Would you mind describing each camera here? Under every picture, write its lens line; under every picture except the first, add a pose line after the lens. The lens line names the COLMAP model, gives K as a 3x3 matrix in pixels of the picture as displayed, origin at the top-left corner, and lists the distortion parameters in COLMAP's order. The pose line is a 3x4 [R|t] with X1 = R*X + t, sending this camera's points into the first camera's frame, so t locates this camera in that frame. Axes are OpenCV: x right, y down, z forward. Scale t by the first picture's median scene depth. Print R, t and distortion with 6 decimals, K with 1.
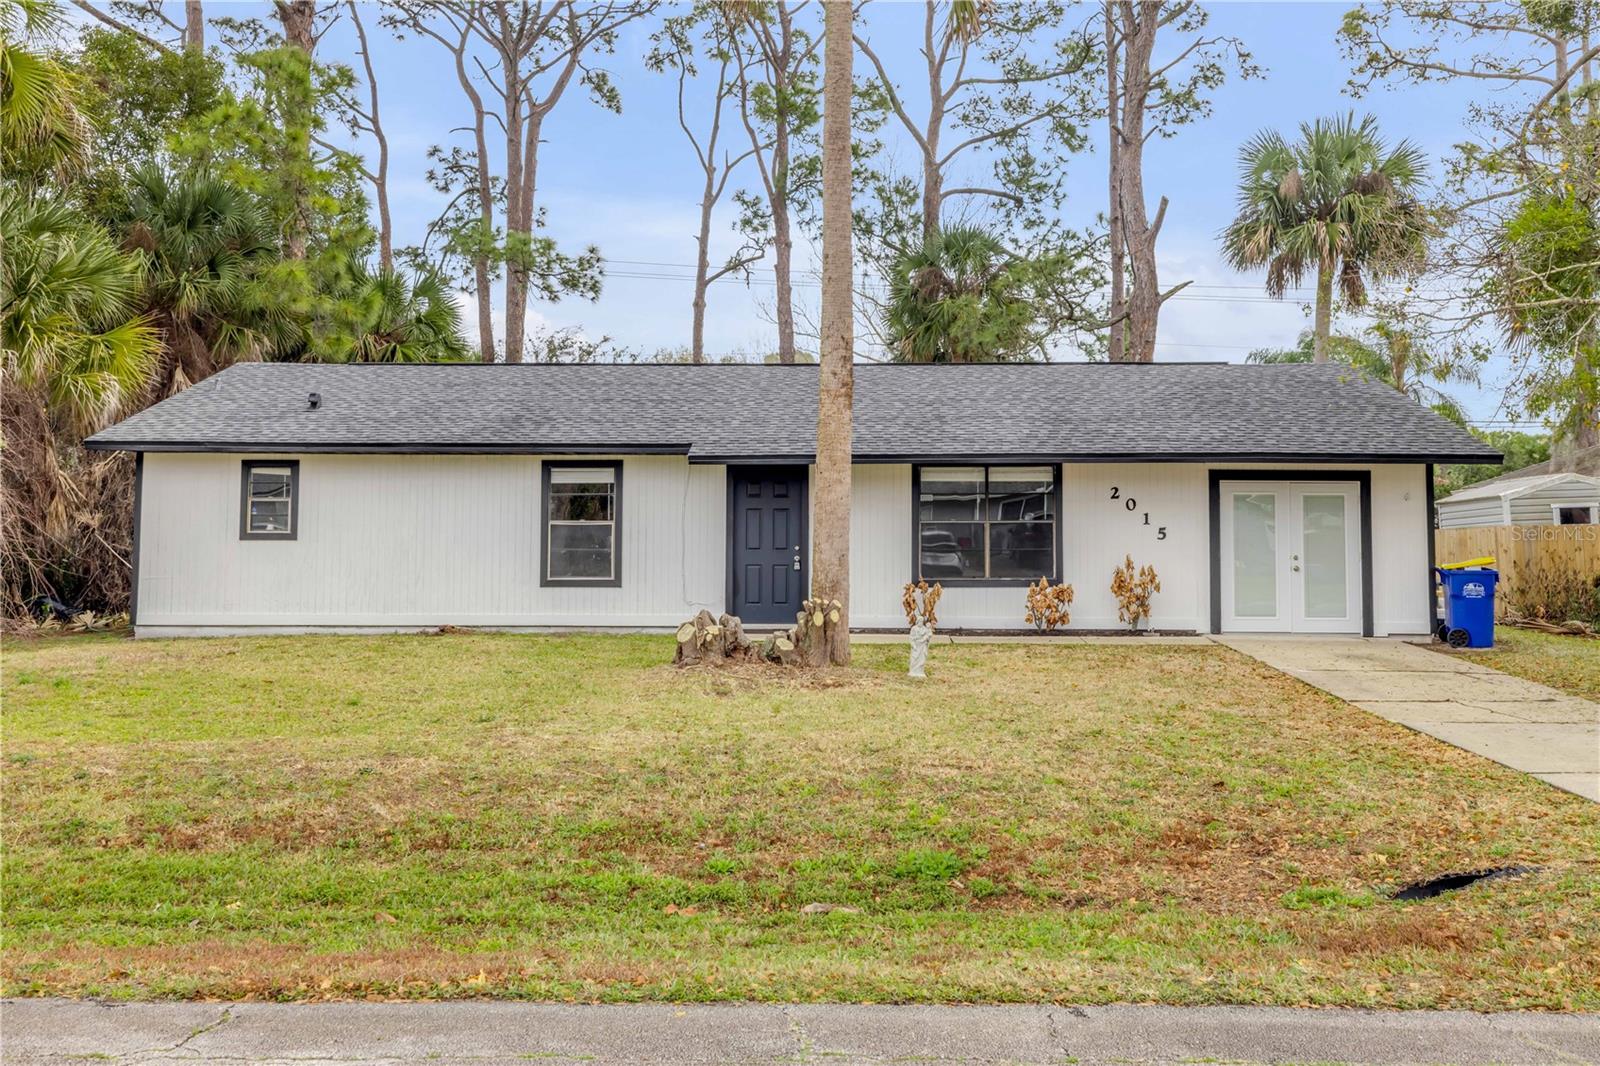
lens RADIAL K [[1412.5, 0, 797.3], [0, 1412.5, 523.0], [0, 0, 1]] dist [-0.001730, 0.008627]
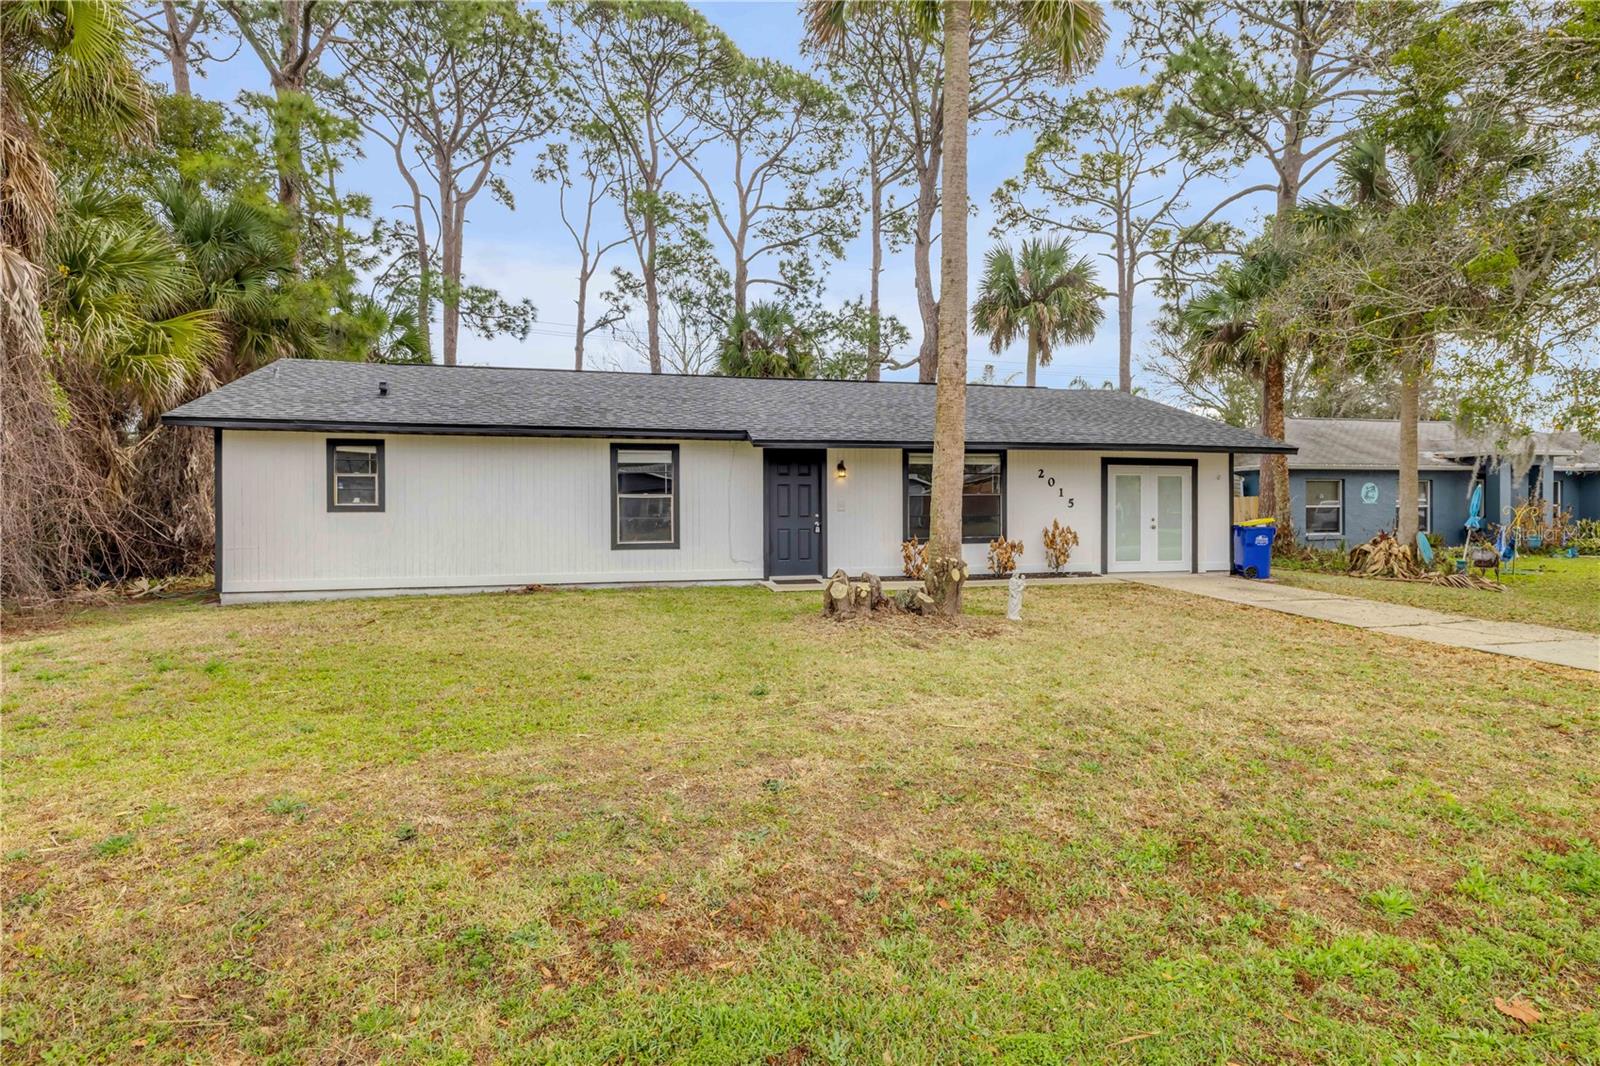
lens RADIAL K [[827.9, 0, 796.0], [0, 827.9, 556.0], [0, 0, 1]] dist [-0.002474, -0.001964]
pose [[0.962606, -0.020995, 0.270090, -0.218711], [0.003644, 0.997906, 0.064584, 0.005789], [-0.270881, -0.061185, 0.960666, 0.282093]]
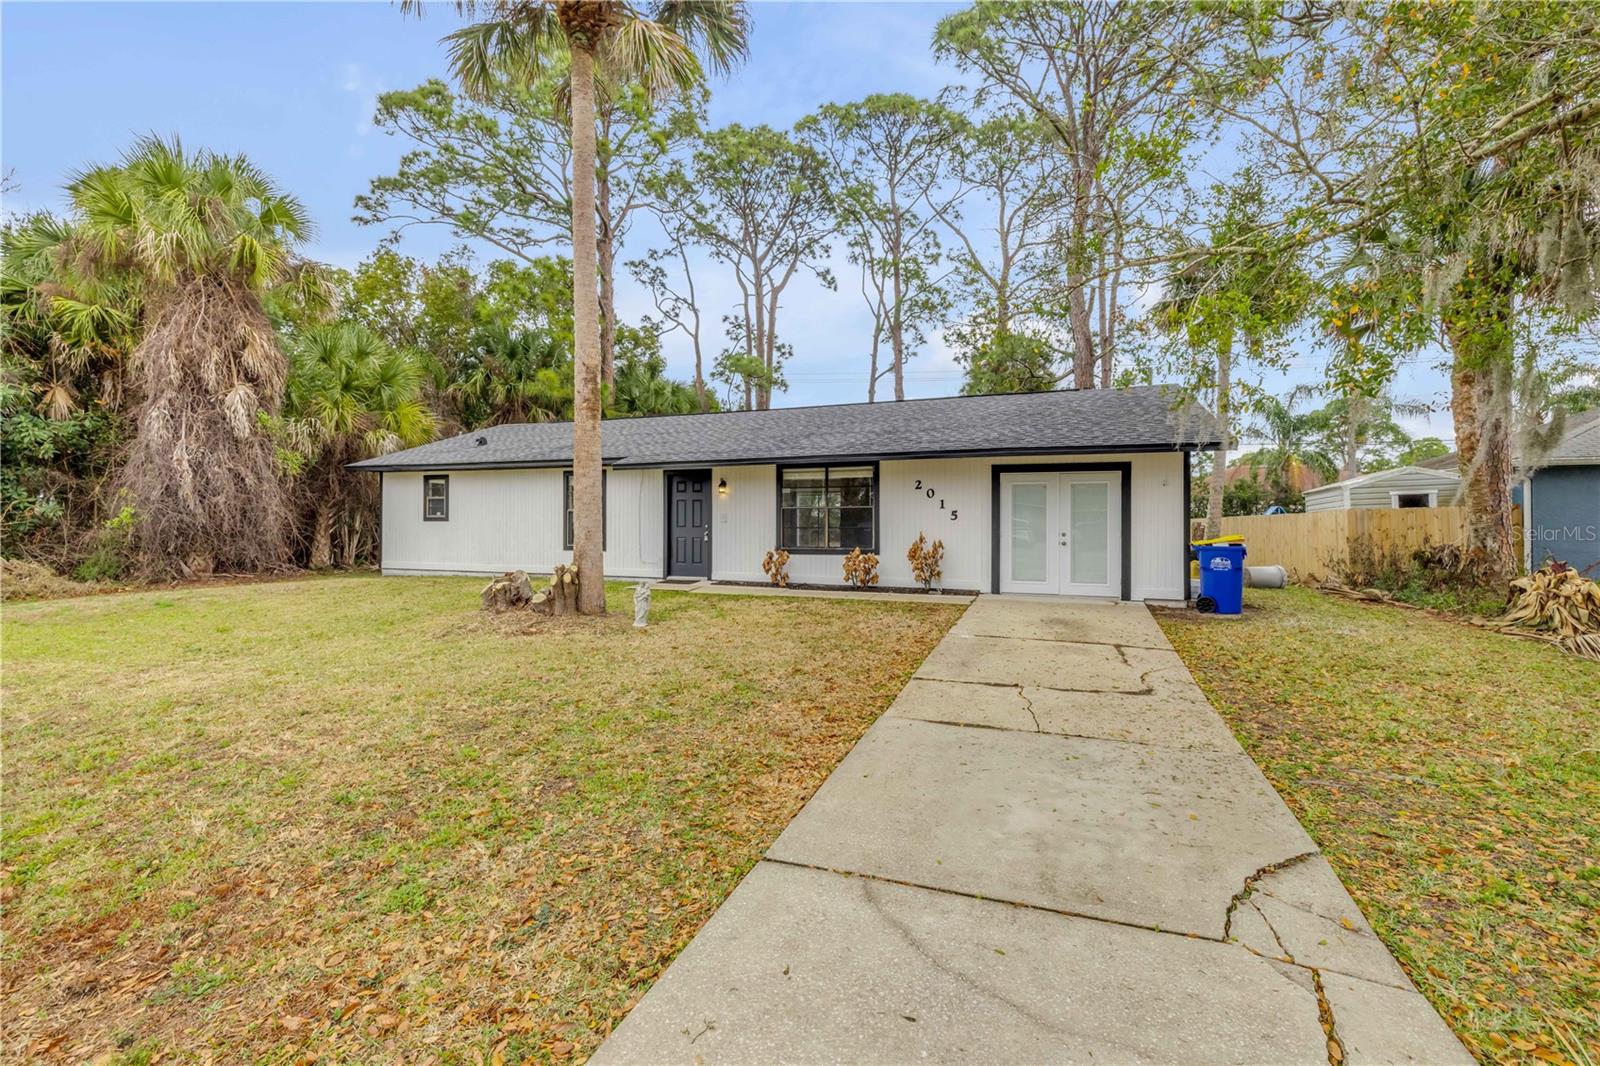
lens RADIAL K [[681.5, 0, 804.3], [0, 681.5, 538.7], [0, 0, 1]] dist [-0.000078, 0.001485]
pose [[0.945572, 0.006936, -0.325338, 0.325063], [0.004029, 0.999447, 0.033018, 0.007751], [0.325387, -0.032532, 0.945021, 0.355555]]
